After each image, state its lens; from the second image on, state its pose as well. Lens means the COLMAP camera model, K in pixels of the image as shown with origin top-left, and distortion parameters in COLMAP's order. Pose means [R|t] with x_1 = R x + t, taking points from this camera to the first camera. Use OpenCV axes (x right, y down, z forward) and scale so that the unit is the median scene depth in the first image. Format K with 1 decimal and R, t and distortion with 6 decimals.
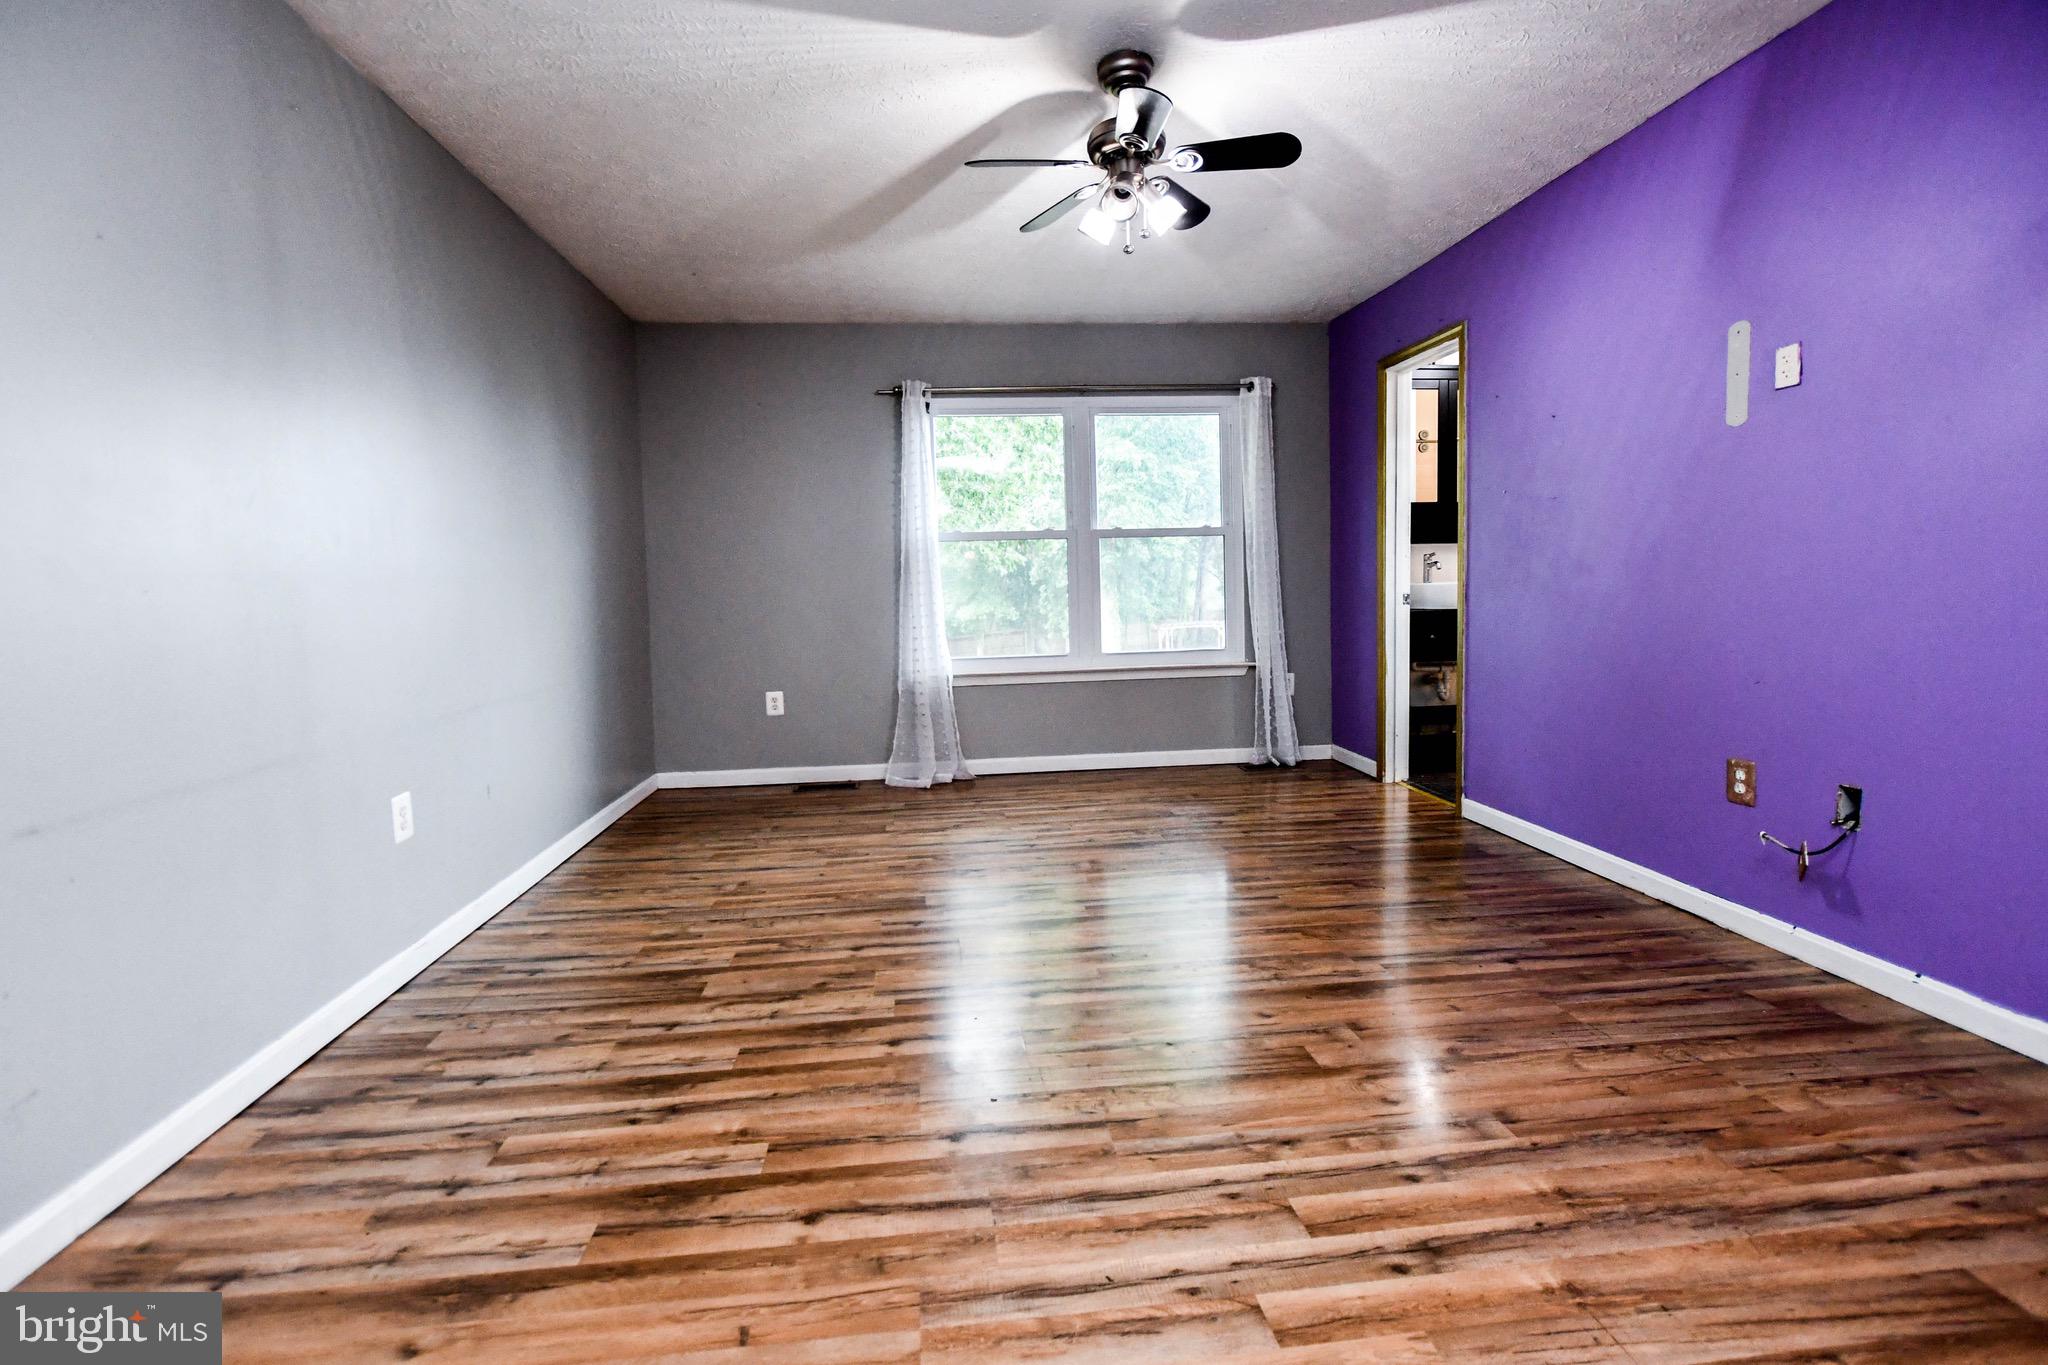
lens RADIAL K [[904.2, 0, 1010.4], [0, 904.2, 623.2], [0, 0, 1]] dist [-0.006296, -0.000326]
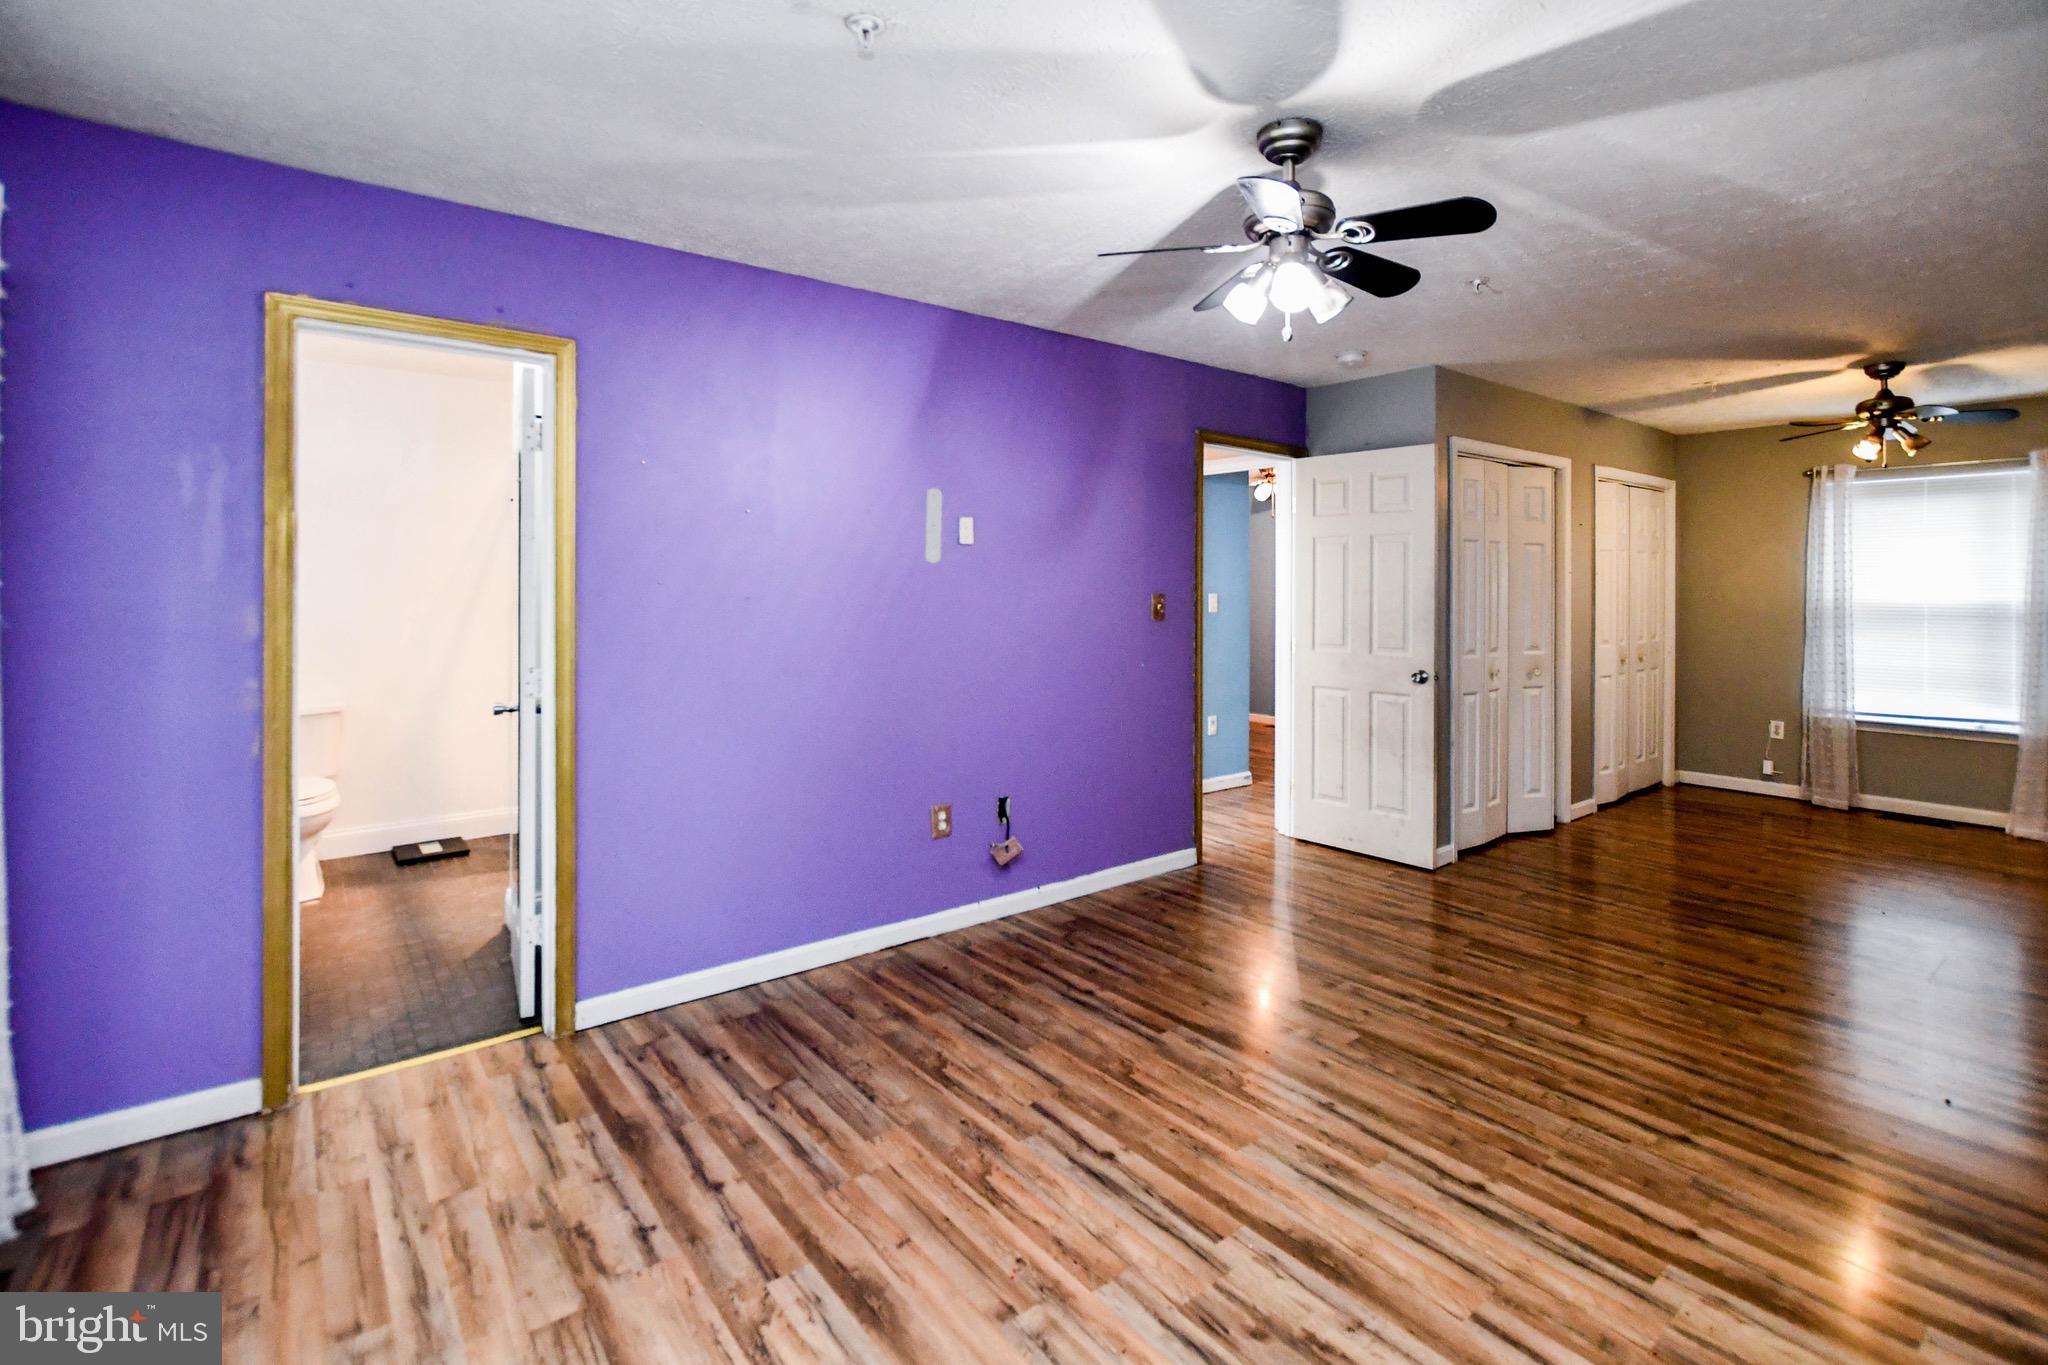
lens RADIAL K [[941.5, 0, 1007.3], [0, 941.5, 571.1], [0, 0, 1]] dist [-0.007391, 0.001666]
pose [[-0.524269, 0.036516, 0.850769, -0.539532], [0.049637, 0.998692, -0.012277, -0.205280], [-0.850105, 0.035793, -0.525396, 1.864419]]
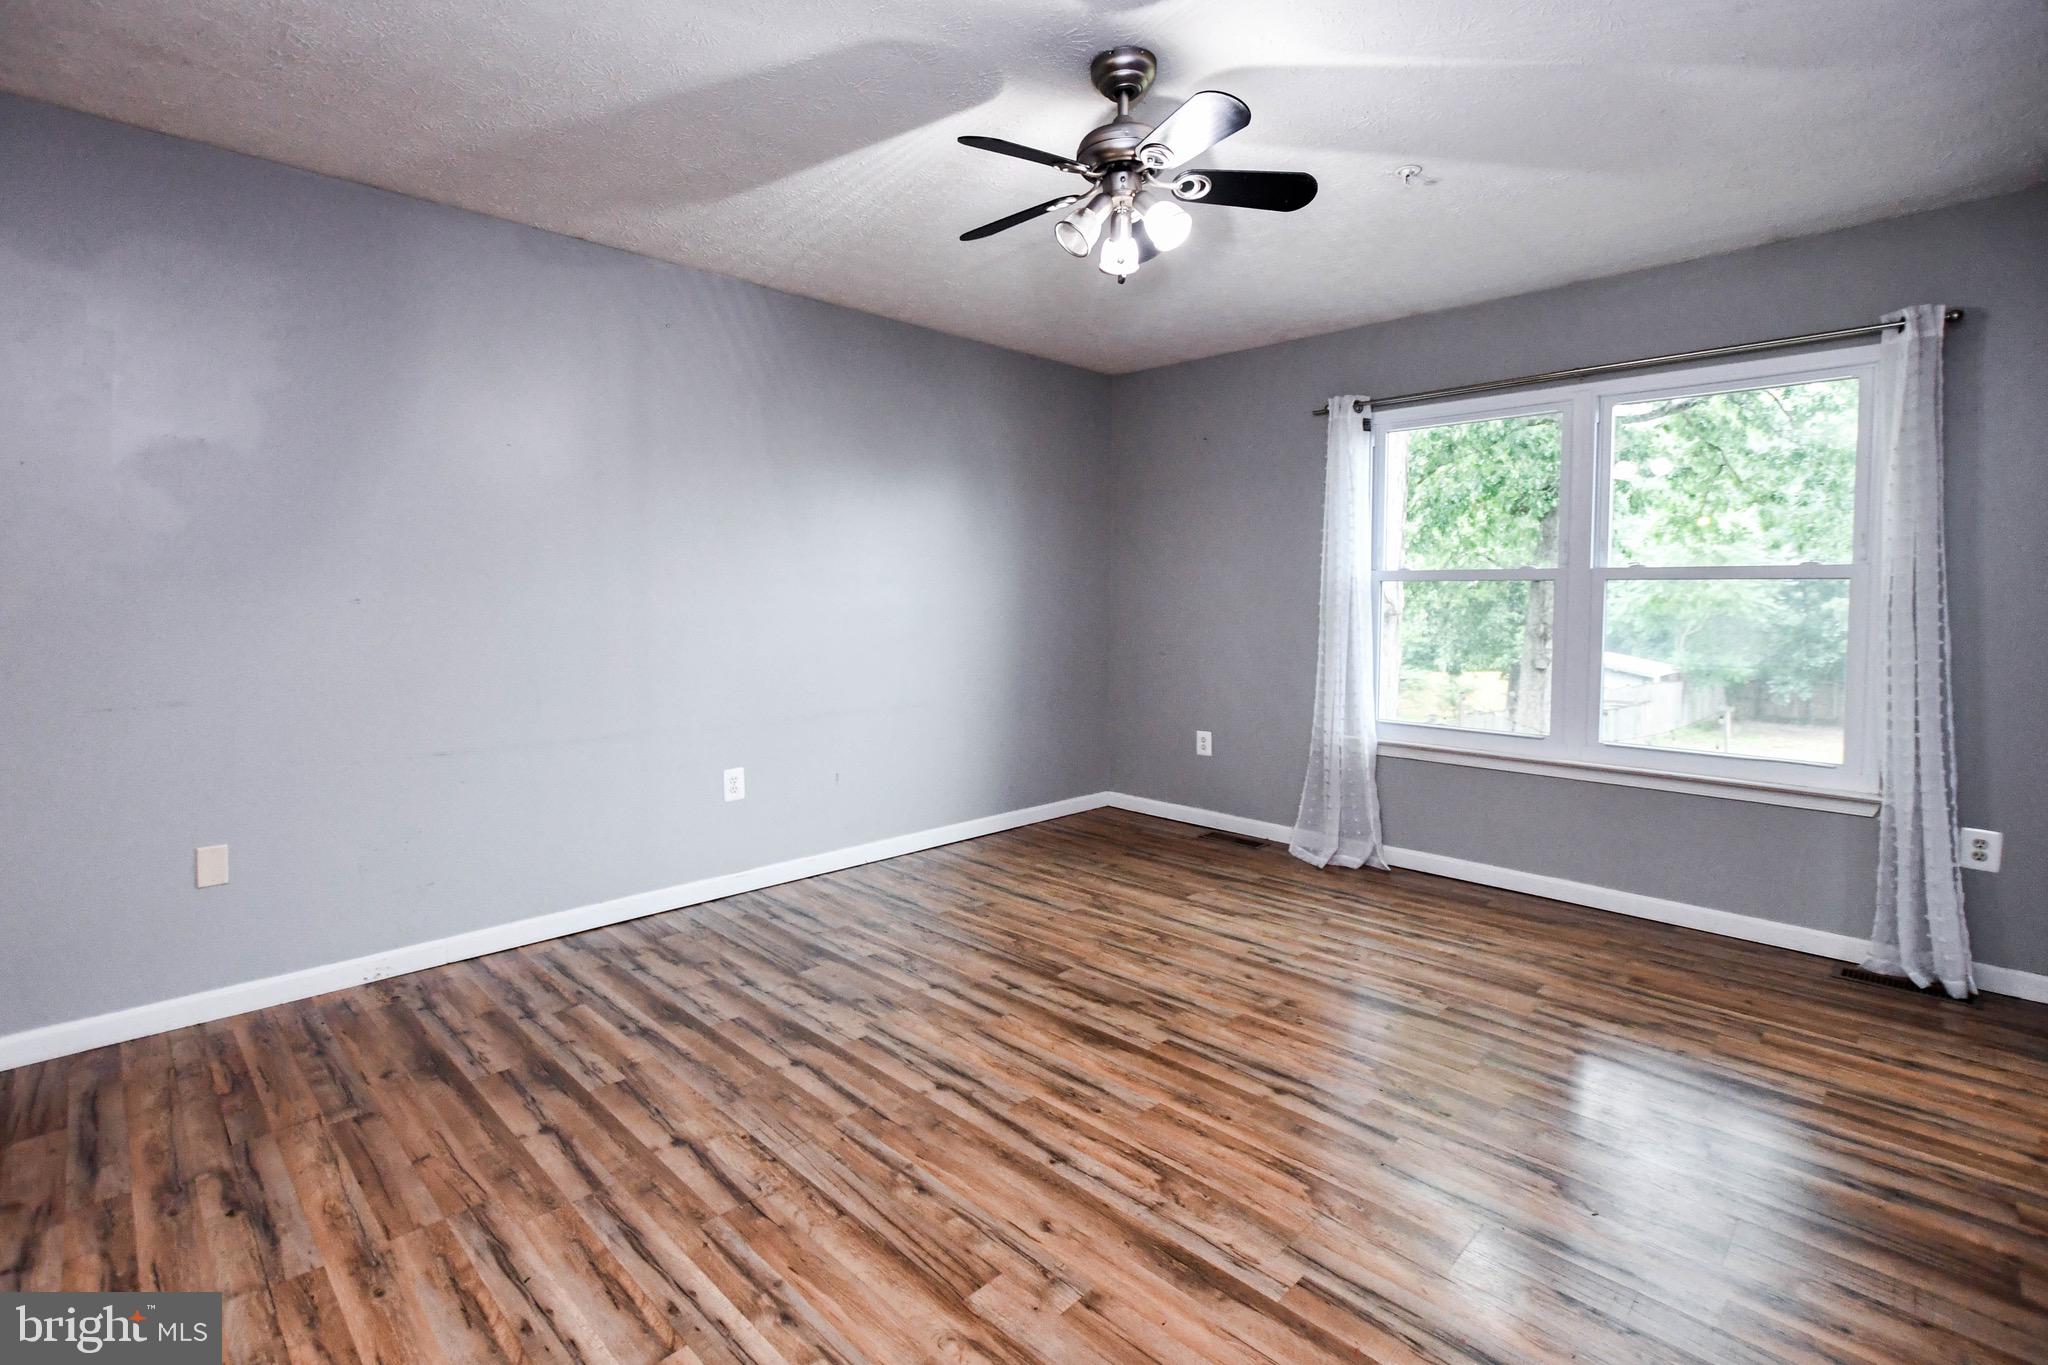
lens RADIAL K [[941.5, 0, 1012.7], [0, 941.5, 615.8], [0, 0, 1]] dist [-0.007391, 0.001666]
pose [[0.636189, 0.048462, -0.770010, 0.831514], [-0.057270, 0.998238, 0.015509, -0.114148], [0.769405, 0.034232, 0.637843, 0.398797]]
